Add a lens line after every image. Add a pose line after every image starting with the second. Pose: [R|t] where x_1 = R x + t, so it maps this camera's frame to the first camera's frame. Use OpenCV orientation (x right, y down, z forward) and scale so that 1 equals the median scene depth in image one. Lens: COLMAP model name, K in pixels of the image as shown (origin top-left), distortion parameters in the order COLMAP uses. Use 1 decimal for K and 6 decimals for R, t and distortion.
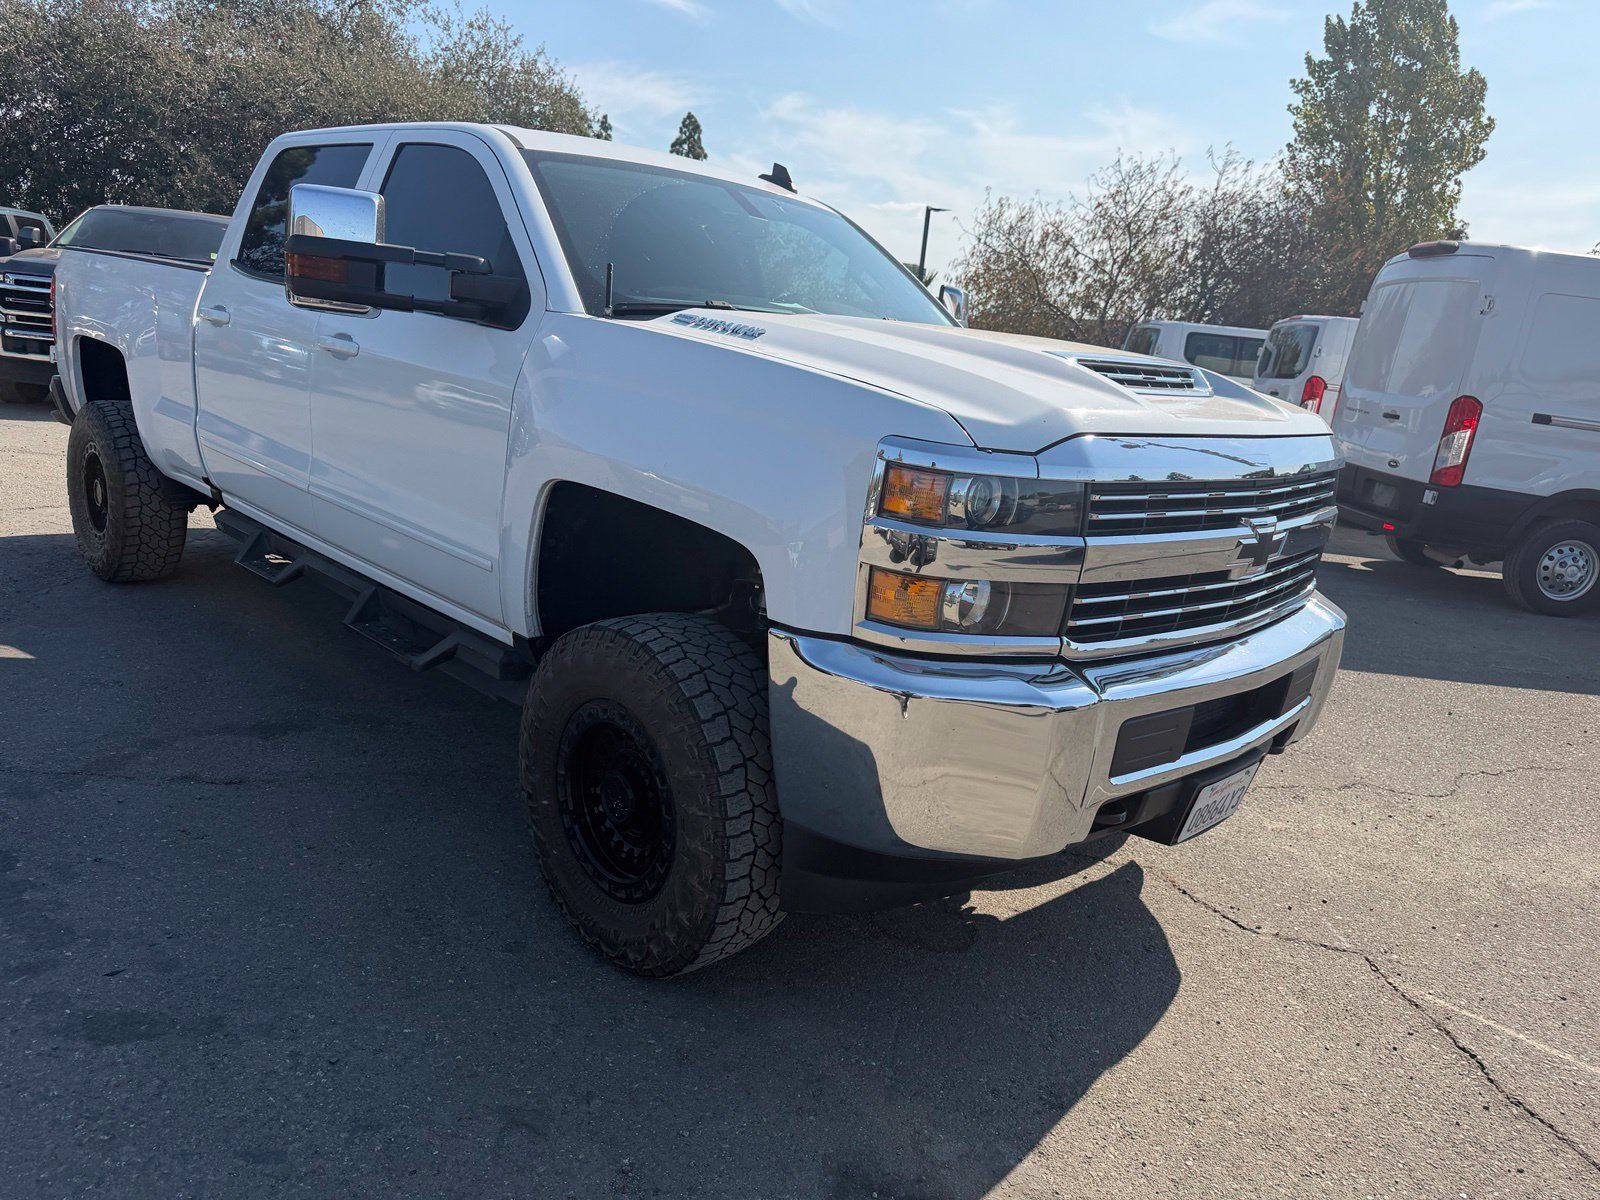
lens RADIAL K [[1139.3, 0, 800.0], [0, 1139.3, 600.0], [0, 0, 1]] dist [0.077478, -0.109250]
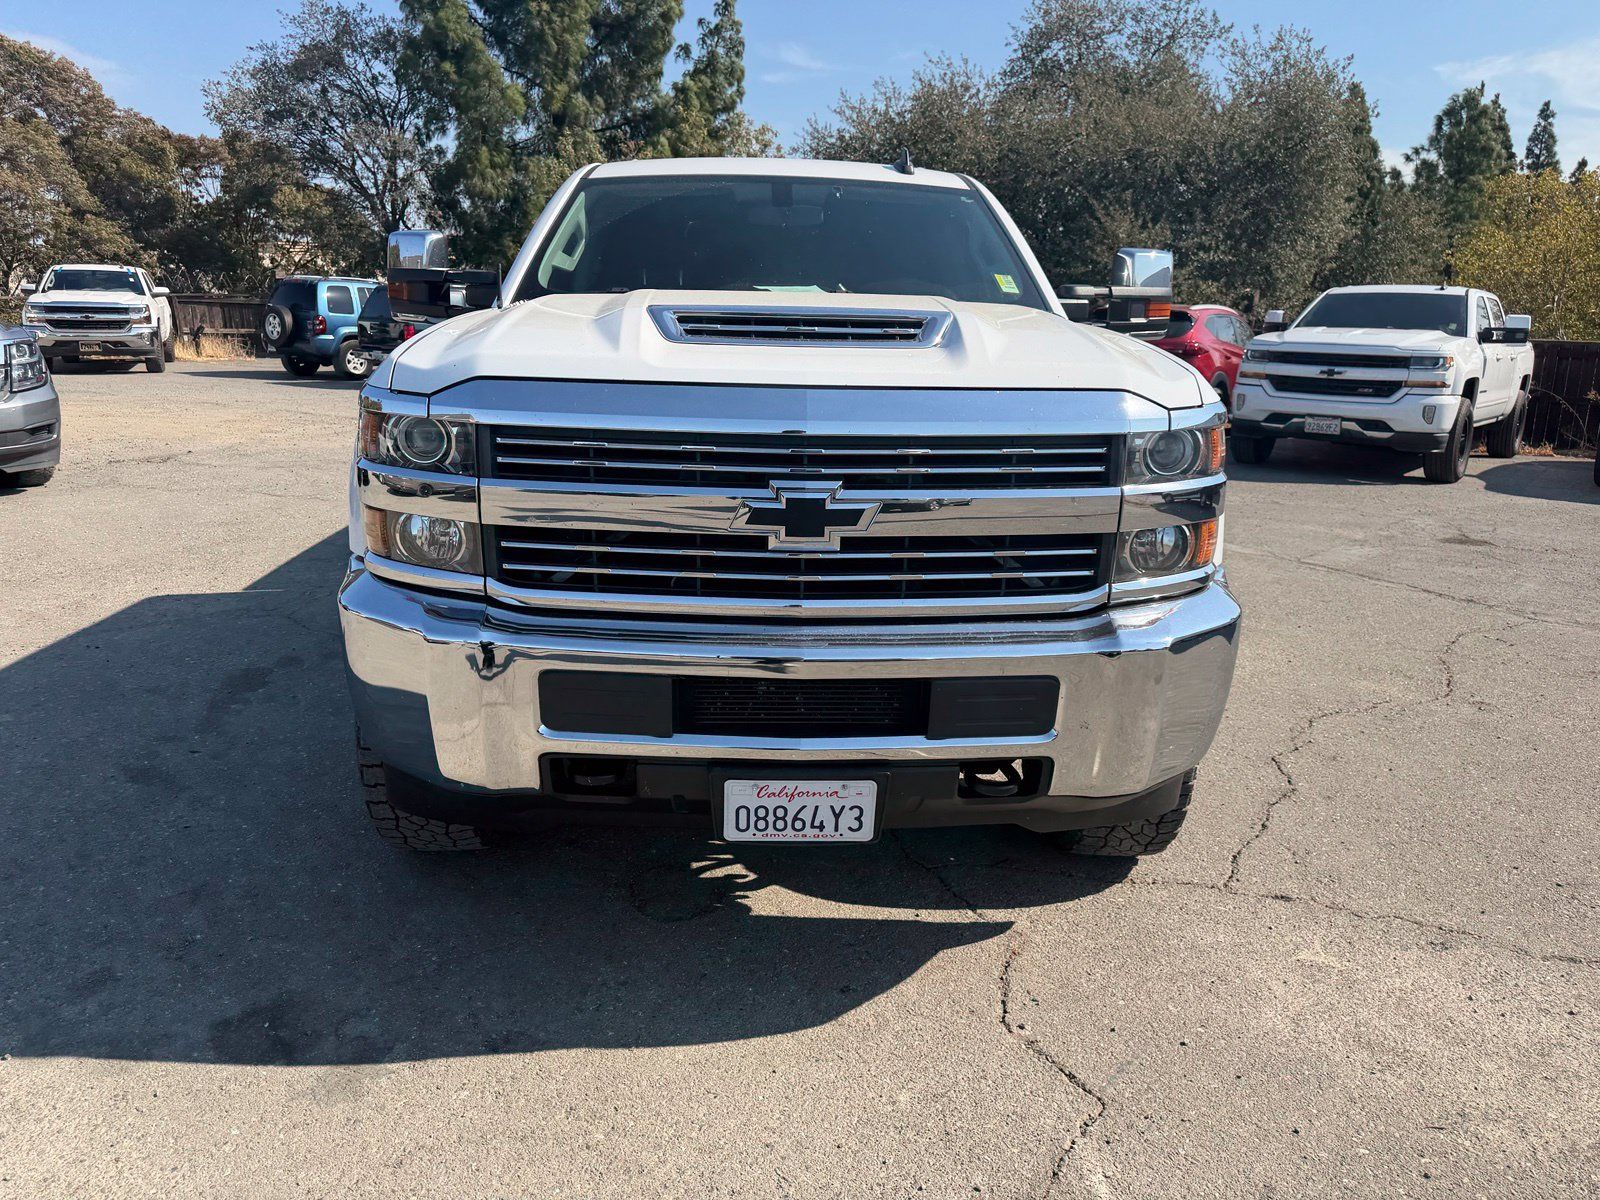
lens RADIAL K [[1139.3, 0, 800.0], [0, 1139.3, 600.0], [0, 0, 1]] dist [0.077478, -0.109250]
pose [[0.717353, 0.092674, -0.690518, 0.978094], [-0.116937, 0.993069, 0.011798, 0.006520], [0.686826, 0.072284, 0.723219, 0.387227]]
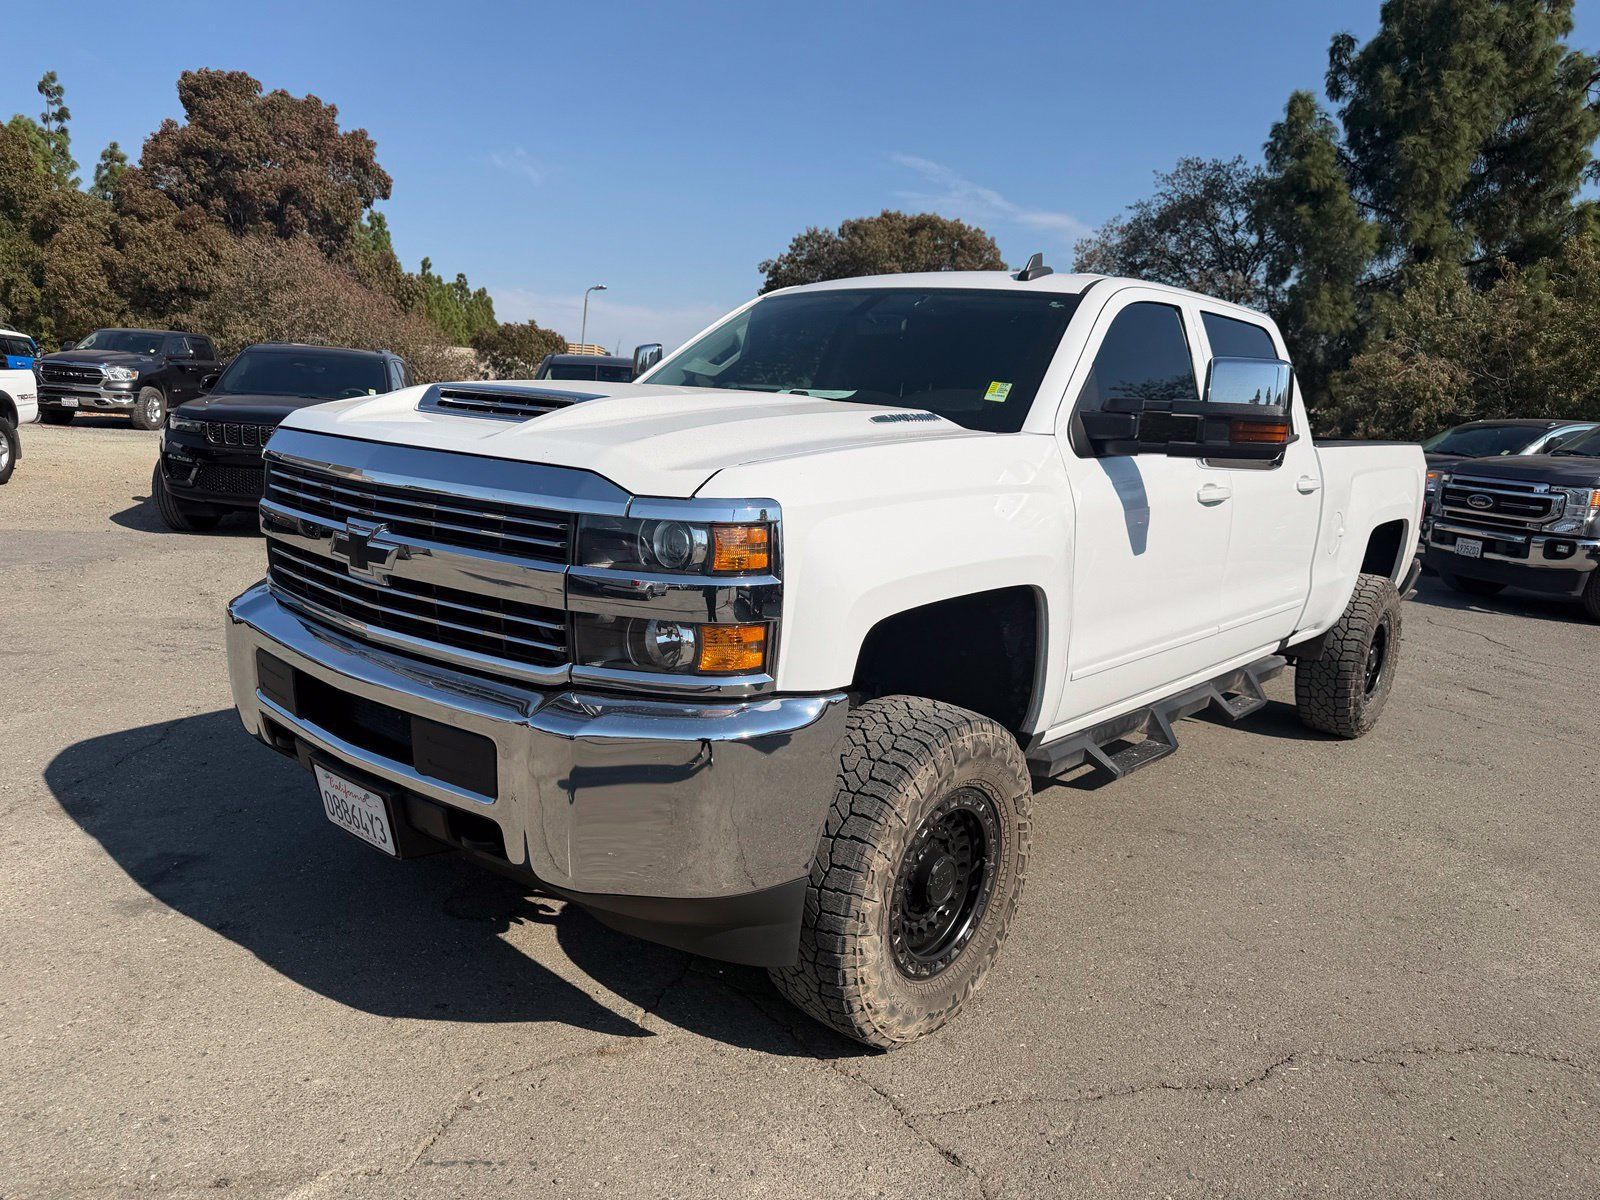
lens RADIAL K [[1121.3, 0, 769.1], [0, 1121.3, 602.0], [0, 0, 1]] dist [0.091814, -0.075571]
pose [[0.085299, 0.086170, -0.992622, 1.389473], [-0.299576, 0.952372, 0.056932, -0.160144], [0.950252, 0.292509, 0.107051, 1.216240]]
